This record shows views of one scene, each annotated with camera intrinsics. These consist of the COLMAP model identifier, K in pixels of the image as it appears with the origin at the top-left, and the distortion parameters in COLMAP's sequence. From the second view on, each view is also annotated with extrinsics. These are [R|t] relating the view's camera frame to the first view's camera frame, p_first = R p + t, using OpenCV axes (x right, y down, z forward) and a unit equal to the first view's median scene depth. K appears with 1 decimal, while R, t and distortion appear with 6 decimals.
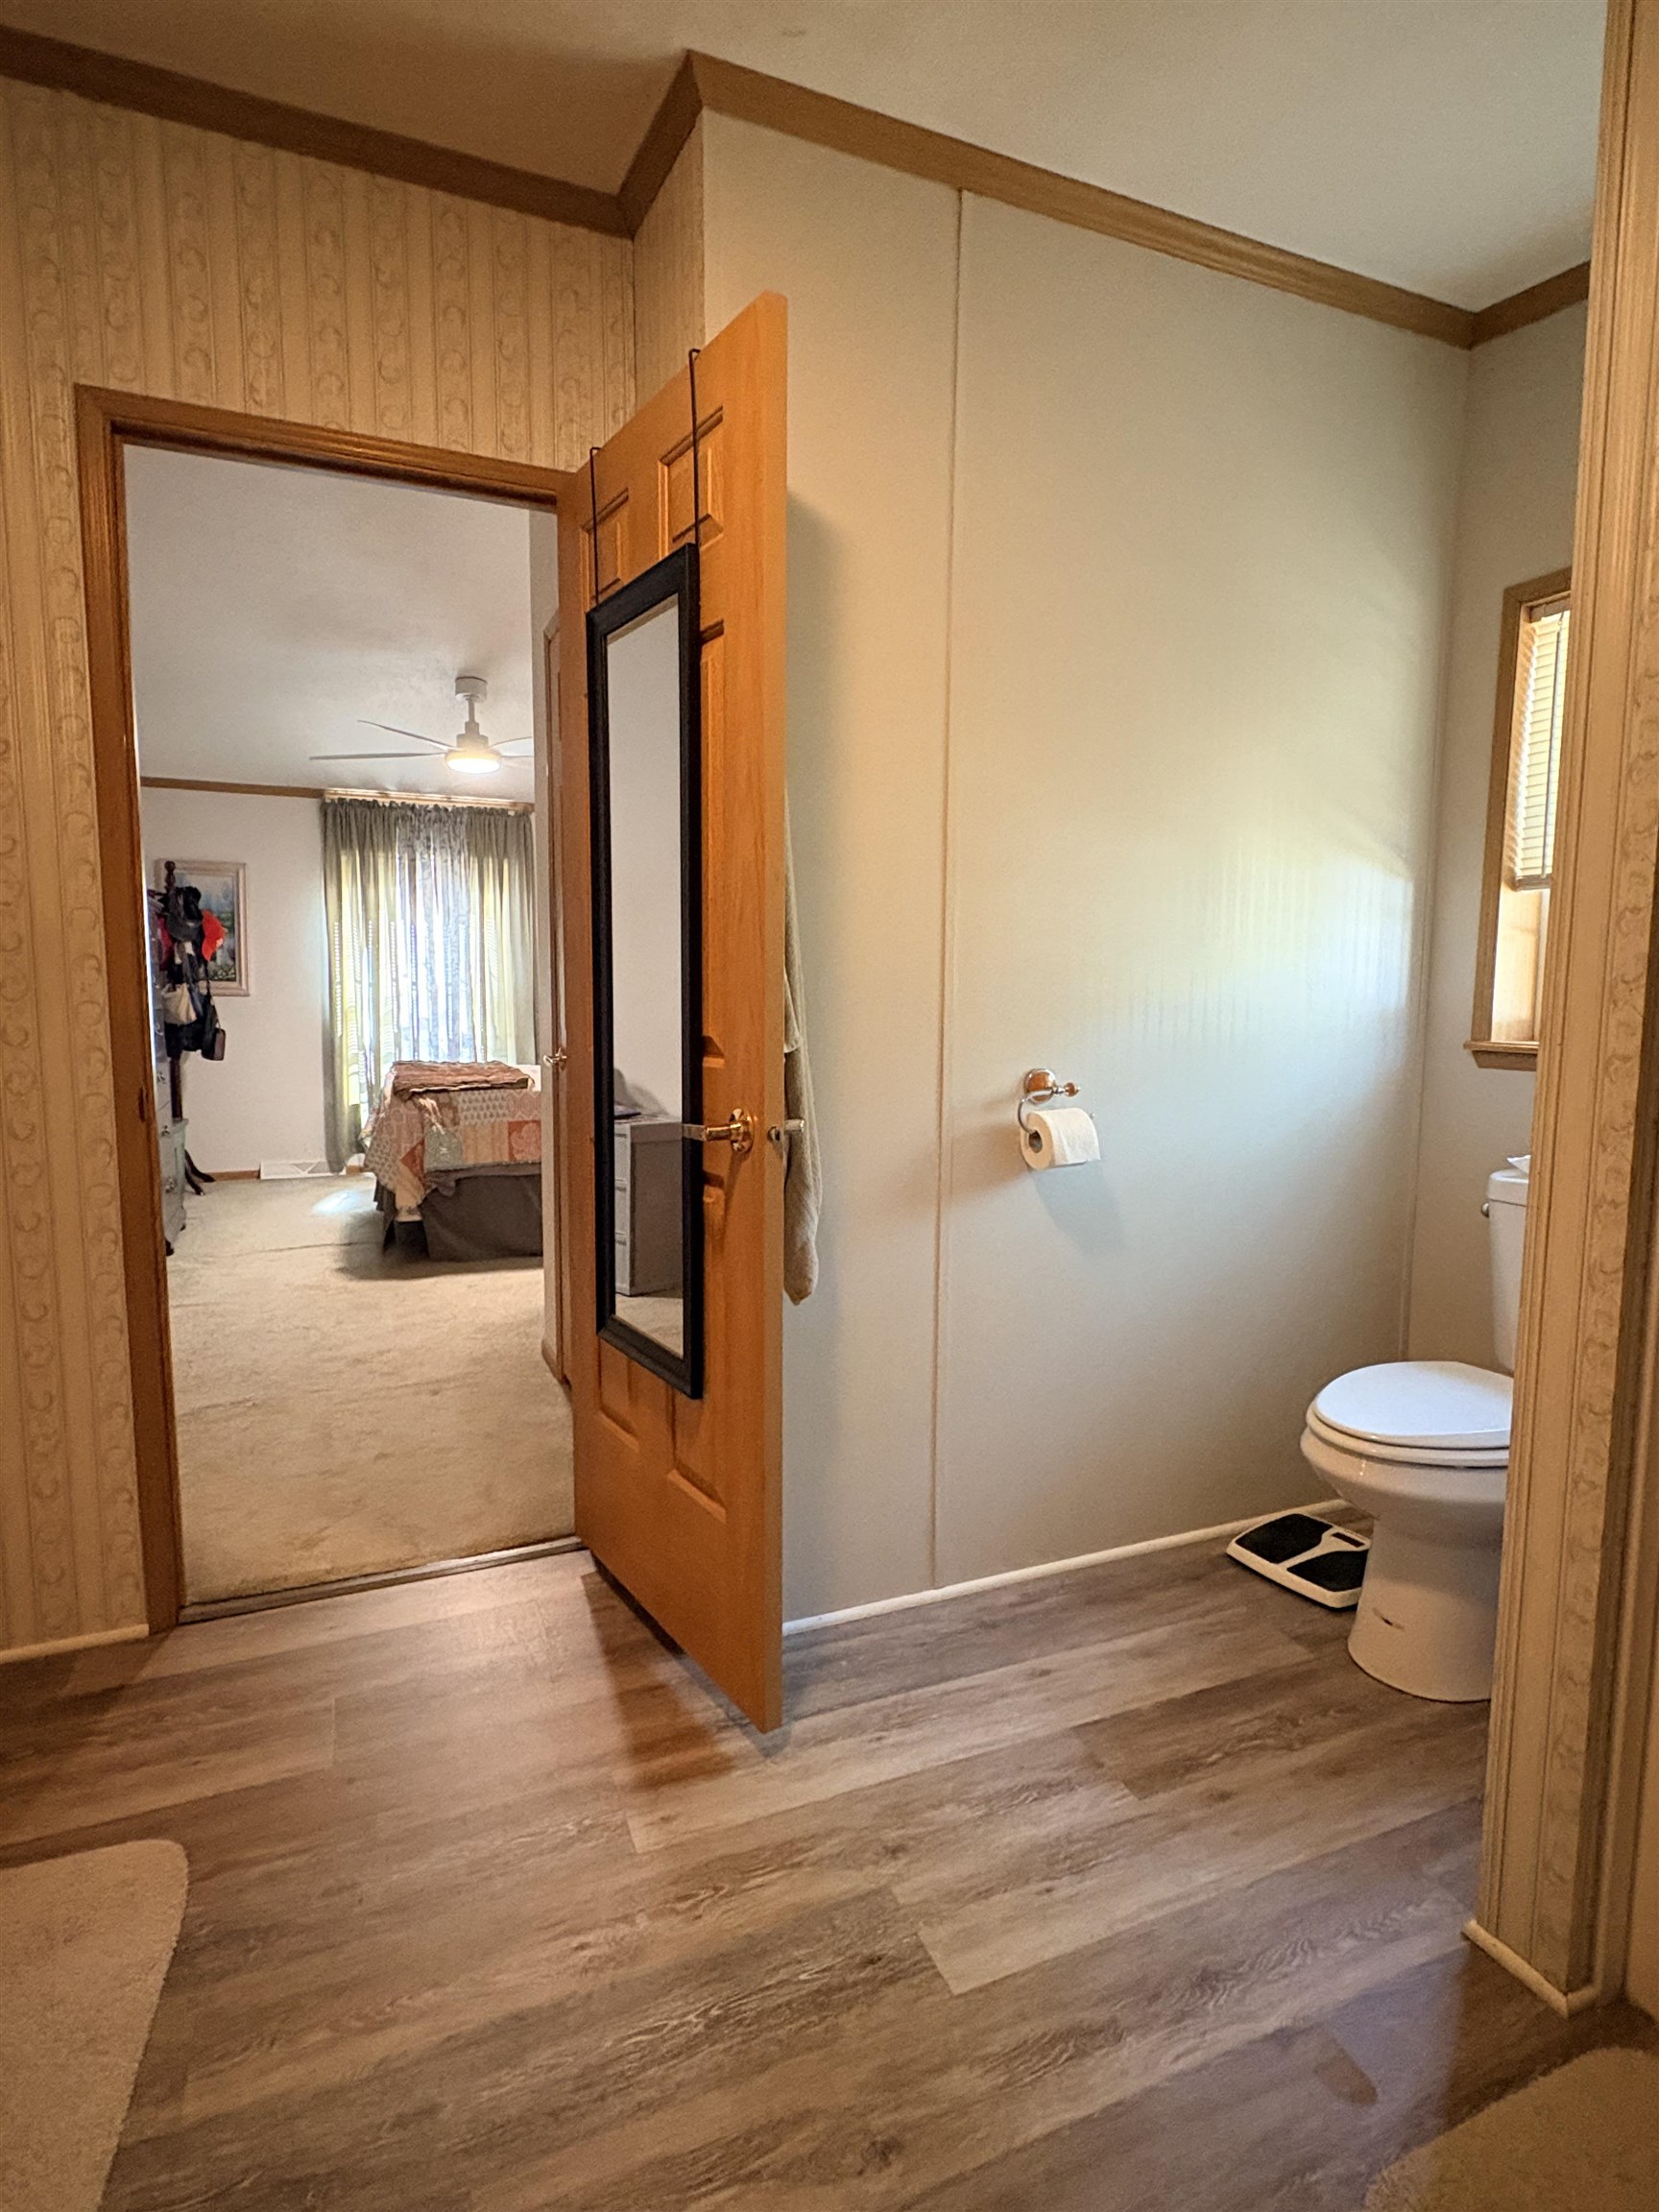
lens RADIAL K [[1140.4, 0, 830.4], [0, 1140.4, 1103.6], [0, 0, 1]] dist [0.002392, -0.000538]
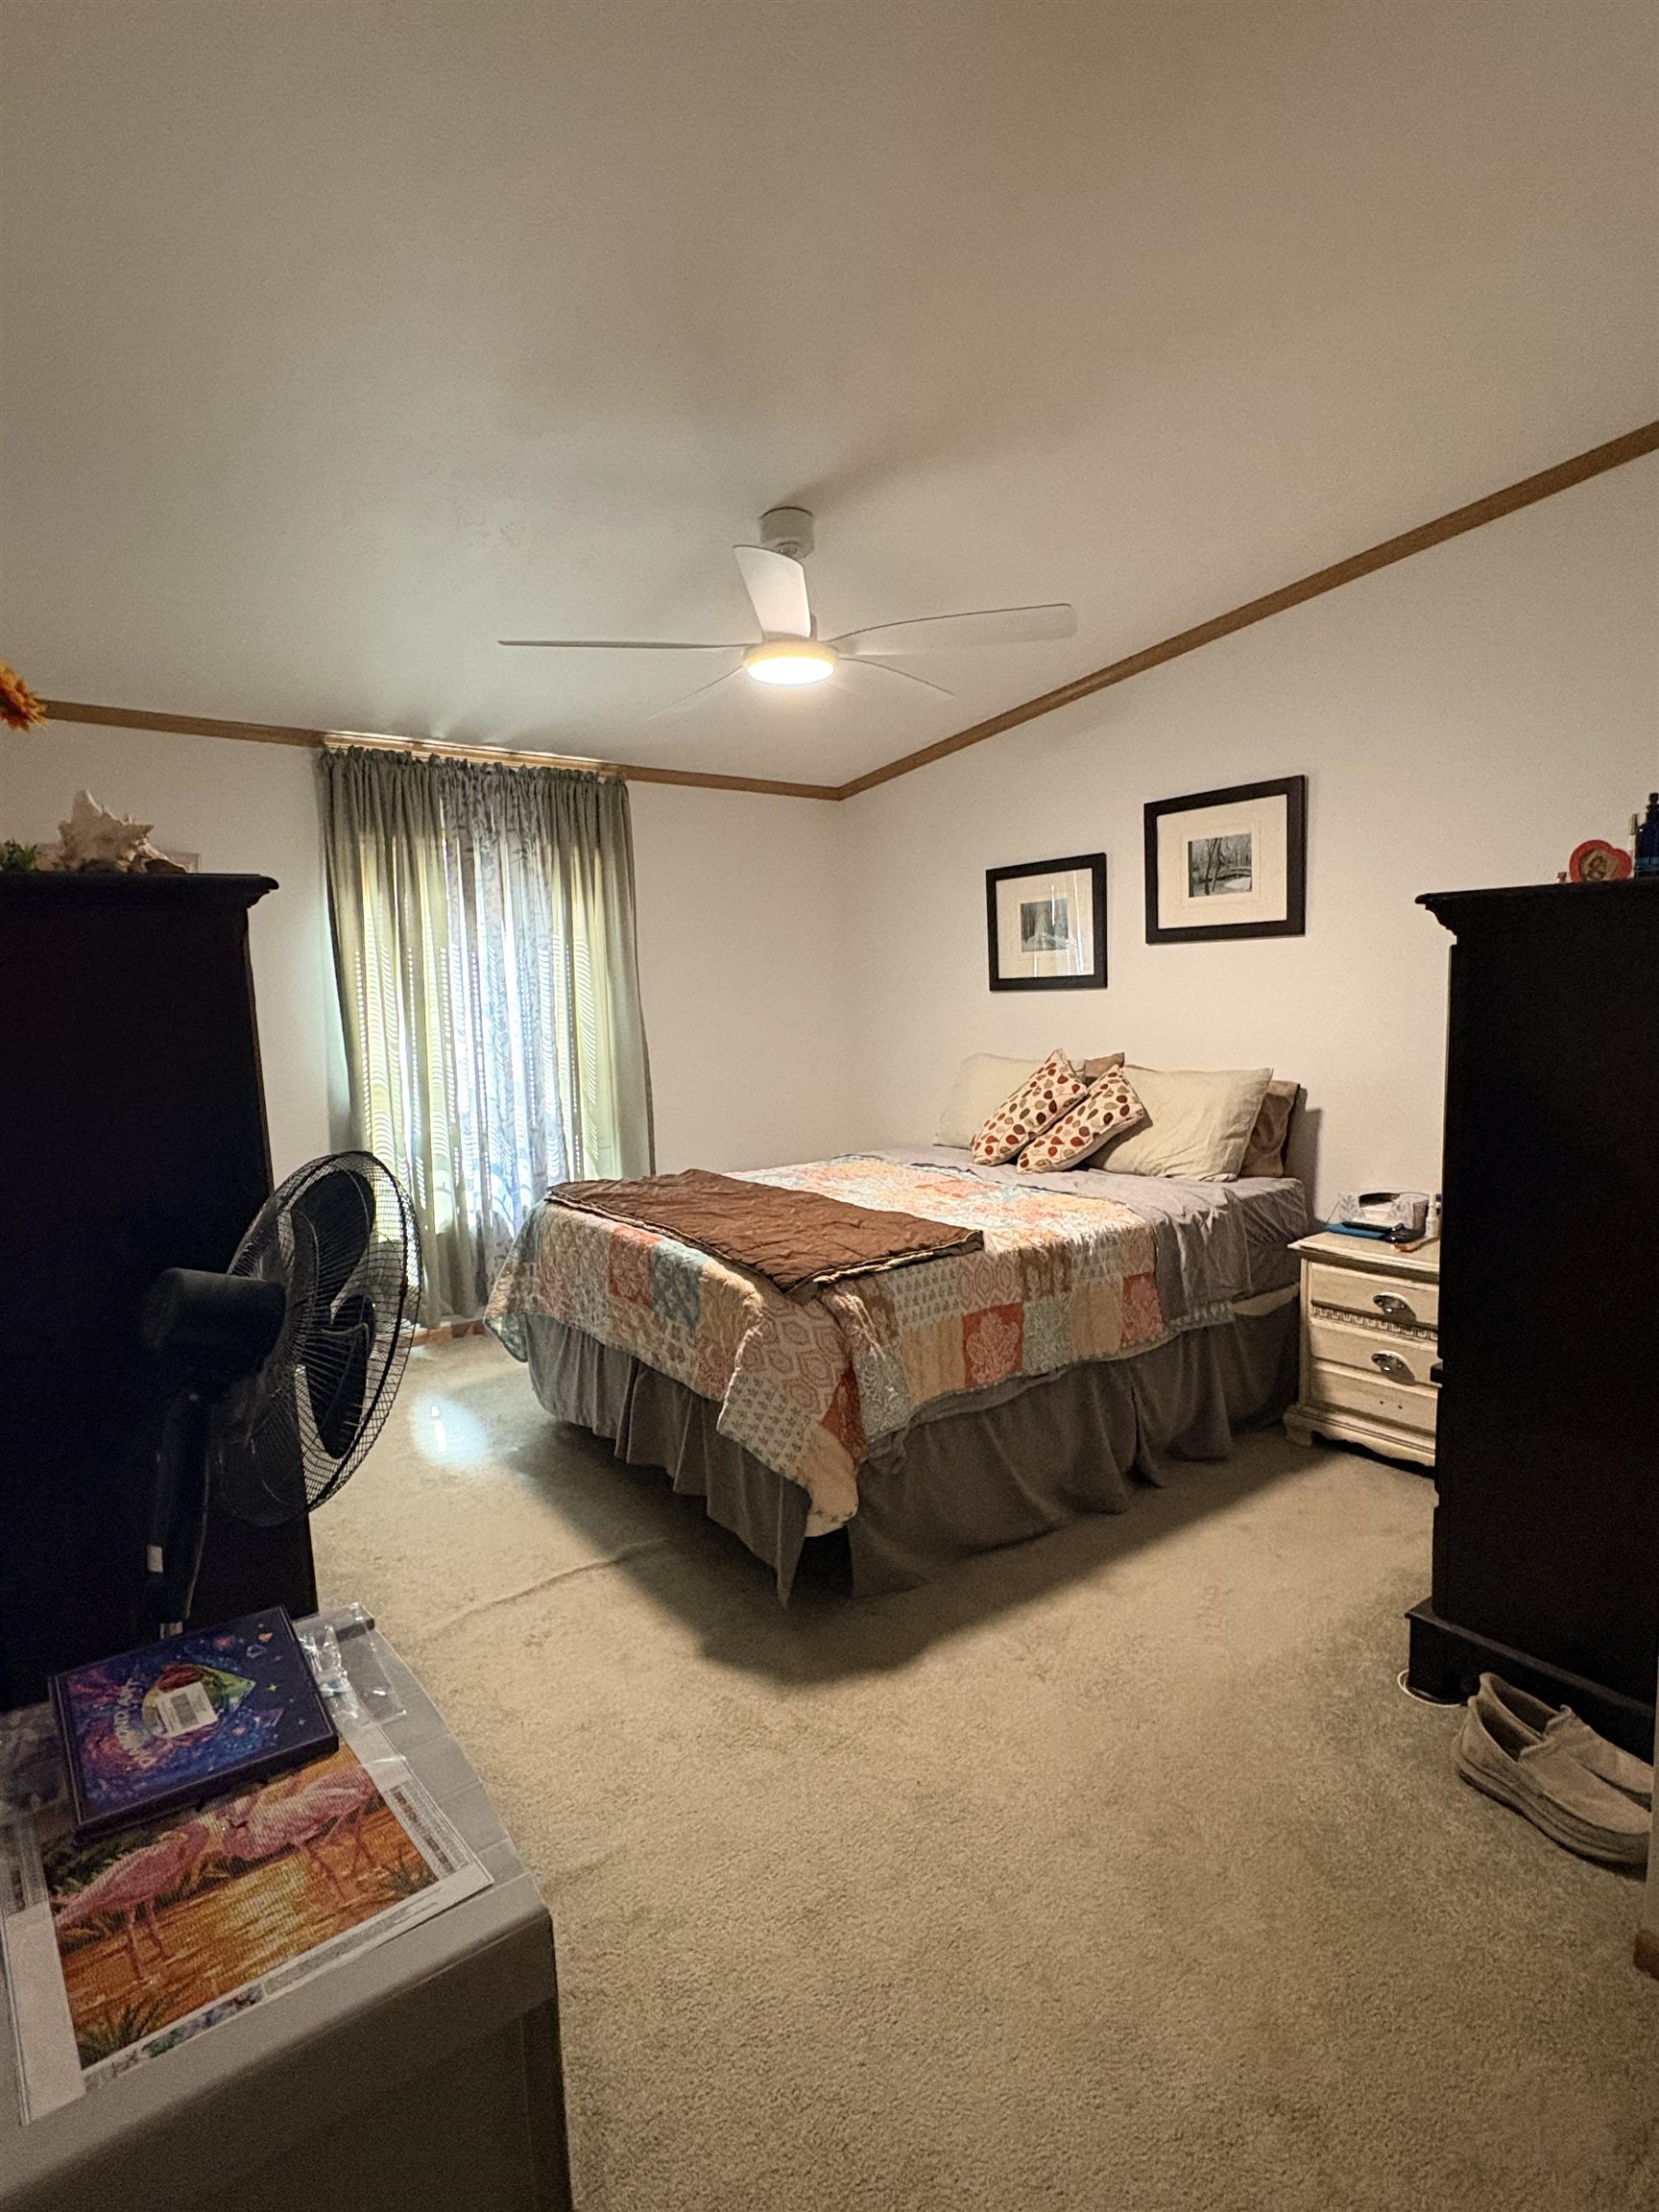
lens RADIAL K [[1140.4, 0, 832.9], [0, 1140.4, 1110.7], [0, 0, 1]] dist [0.002392, -0.000538]
pose [[0.969465, -0.052853, 0.239466, -0.332543], [0.052370, 0.998593, 0.008386, -0.064408], [-0.239573, 0.004411, 0.970868, 0.342170]]
